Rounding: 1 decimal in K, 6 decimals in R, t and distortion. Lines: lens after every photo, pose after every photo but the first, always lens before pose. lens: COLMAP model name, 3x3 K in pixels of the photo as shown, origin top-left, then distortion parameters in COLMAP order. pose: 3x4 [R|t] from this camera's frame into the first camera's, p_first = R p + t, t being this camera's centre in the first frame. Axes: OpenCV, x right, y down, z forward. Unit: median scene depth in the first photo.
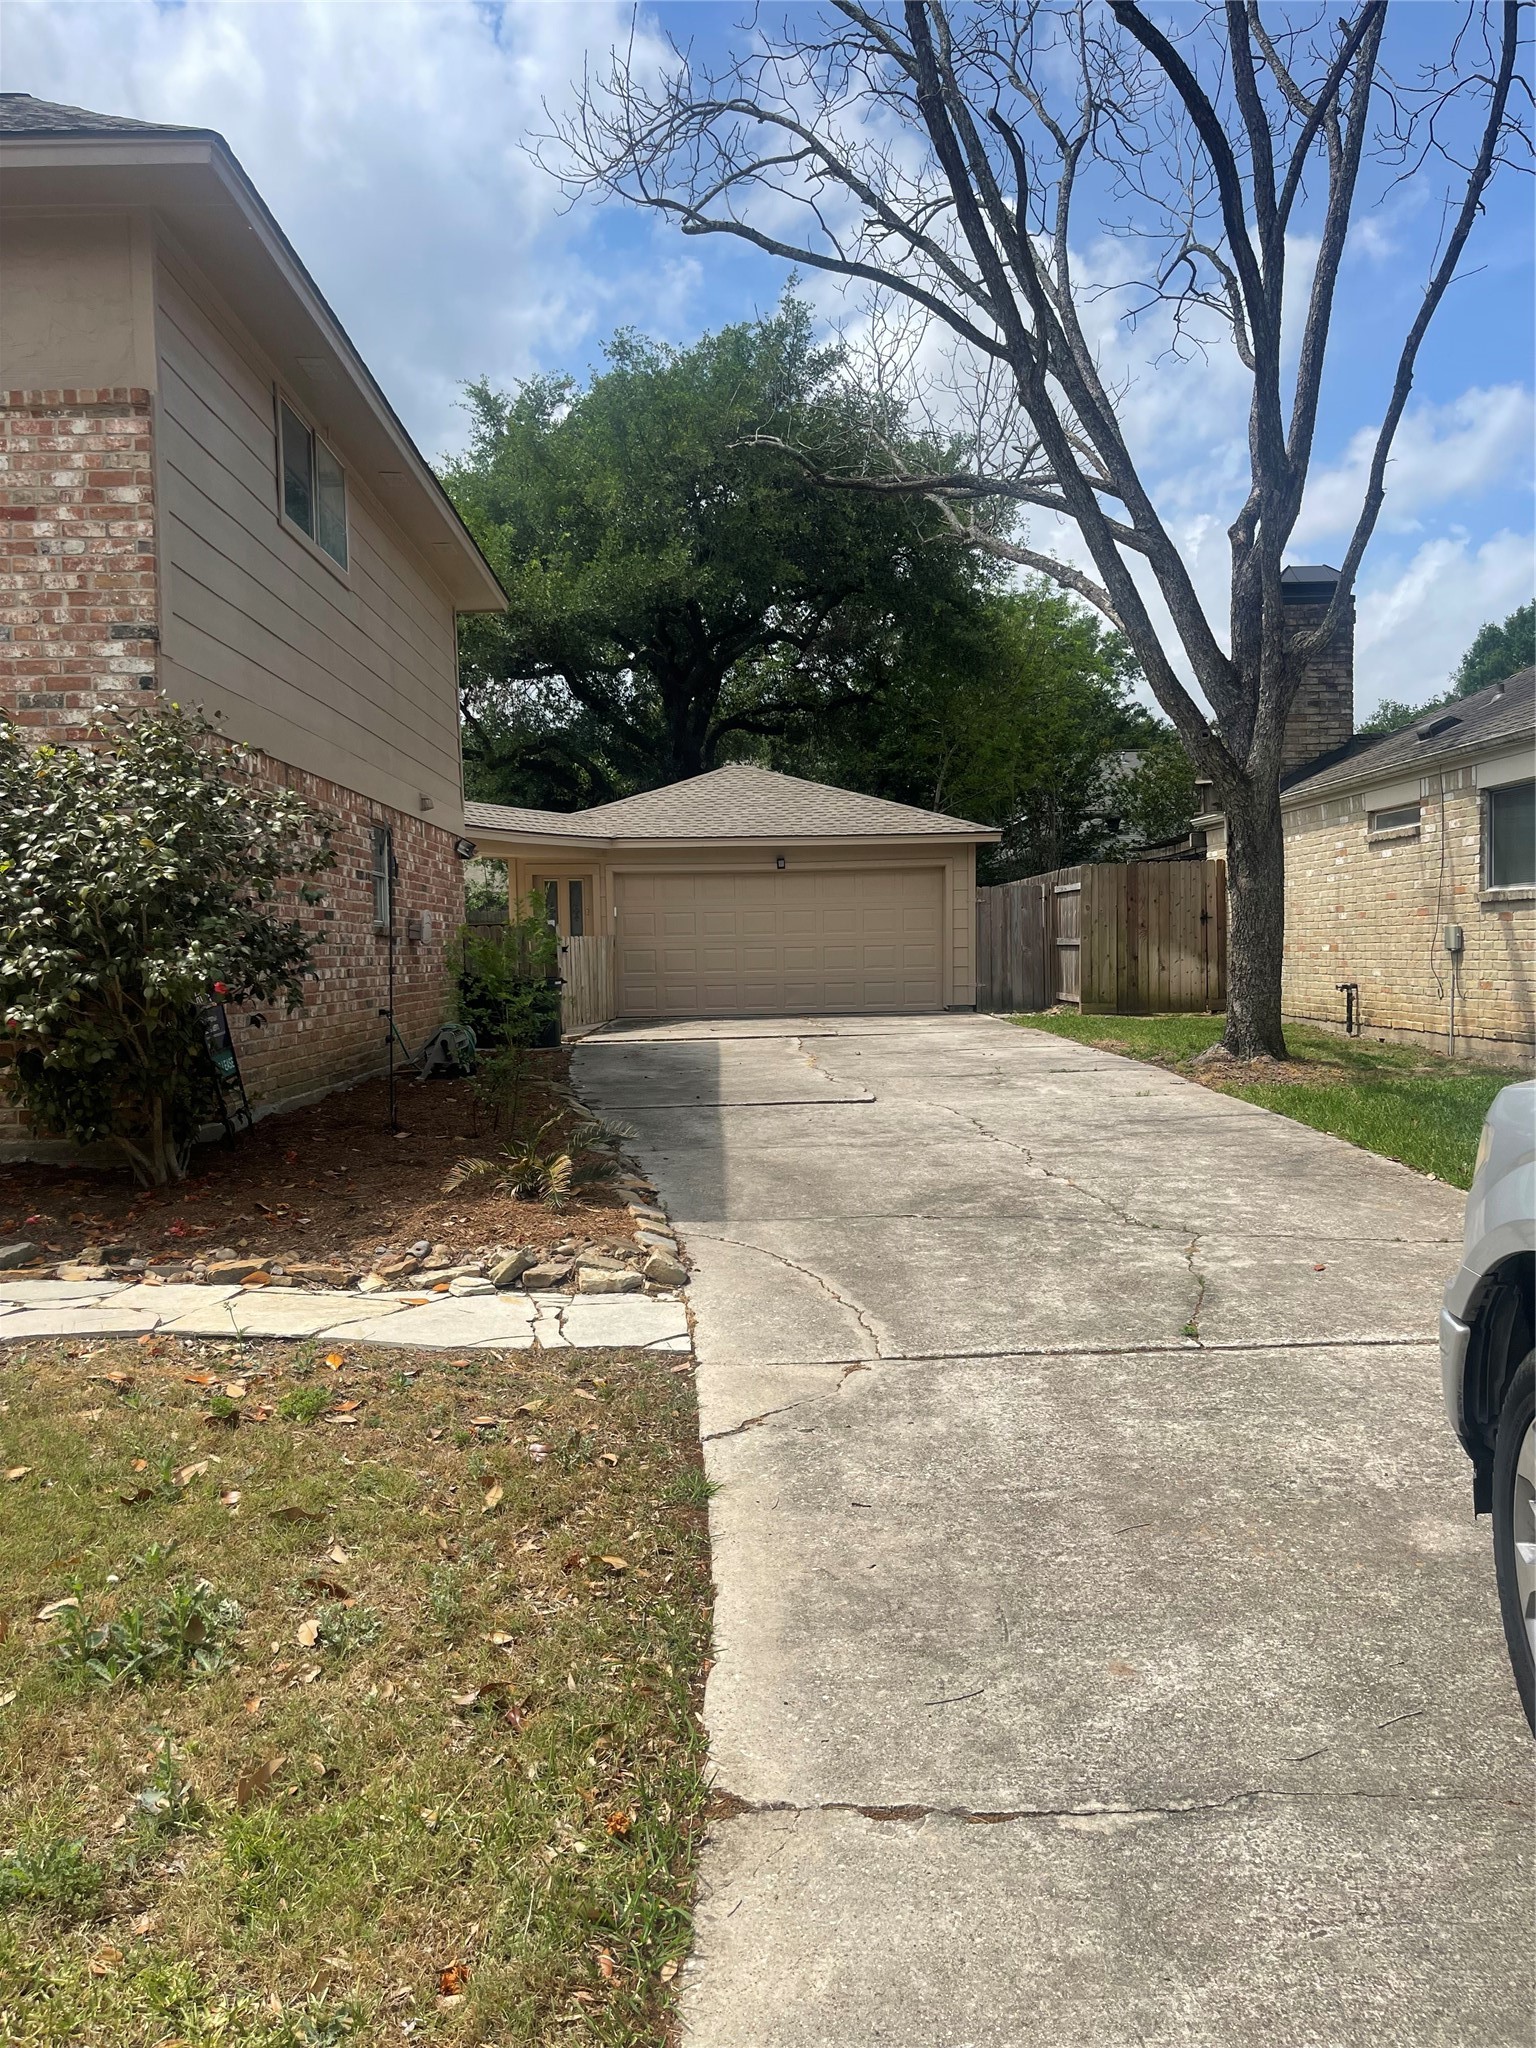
lens RADIAL K [[1526.1, 0, 774.9], [0, 1526.1, 1027.0], [0, 0, 1]] dist [0.040715, -0.063673]
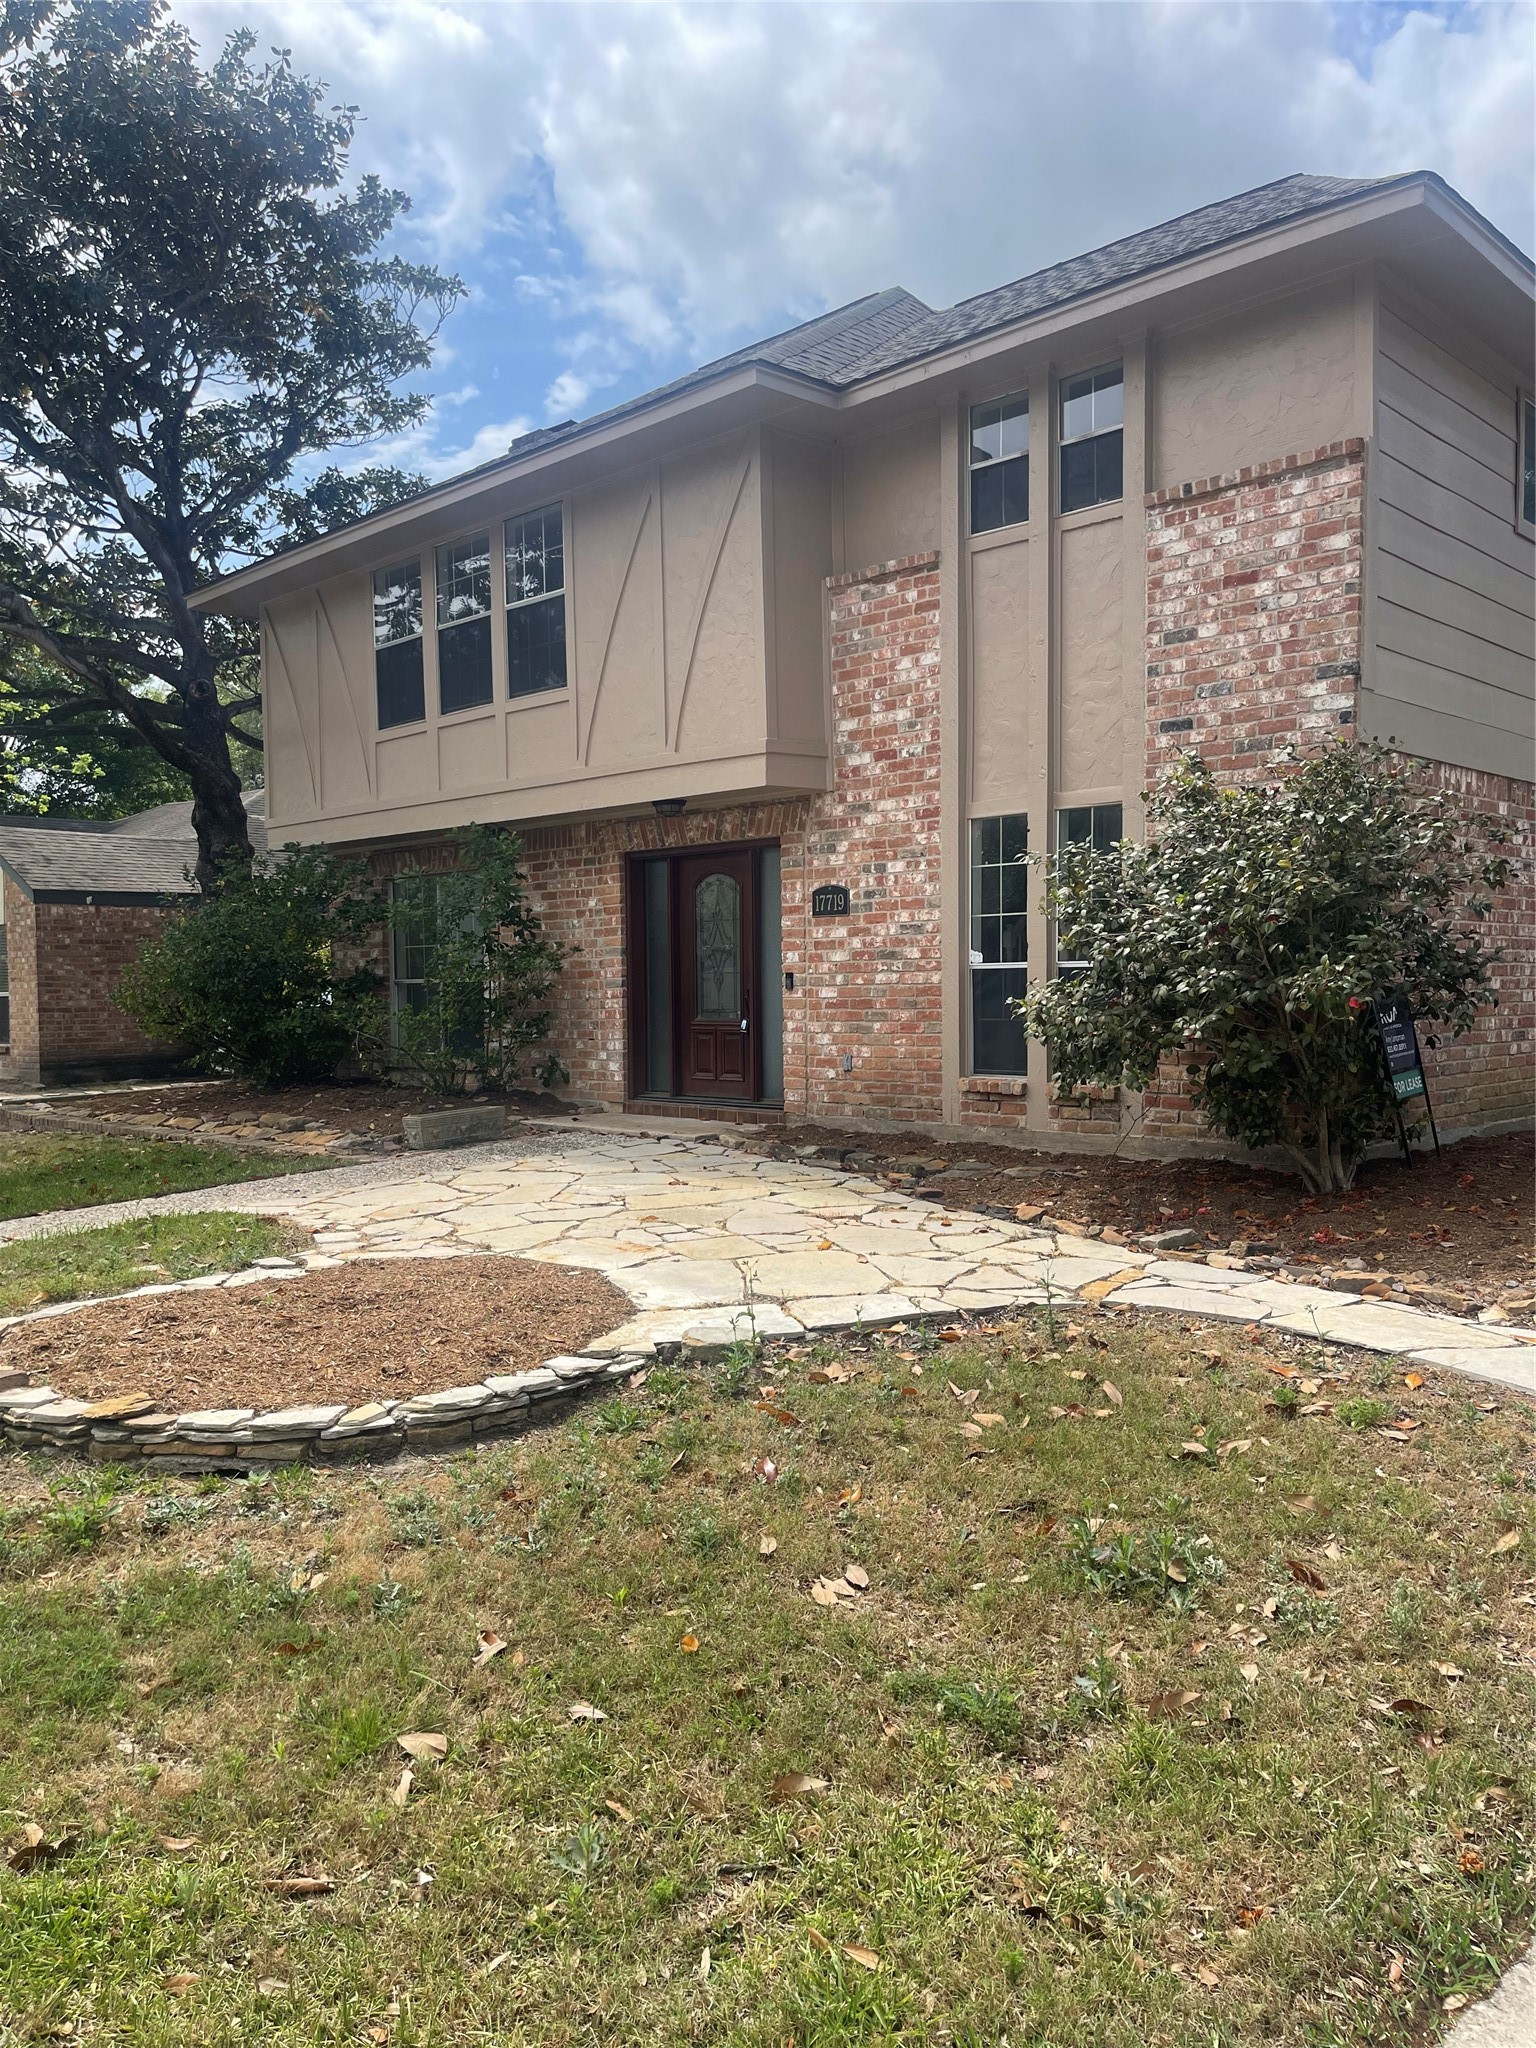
lens RADIAL K [[1526.1, 0, 763.8], [0, 1526.1, 1012.0], [0, 0, 1]] dist [0.040715, -0.063673]
pose [[0.685973, 0.022827, -0.727269, 0.117400], [-0.037546, 0.999287, -0.004049, -0.003500], [0.726658, 0.030083, 0.686341, -0.009219]]
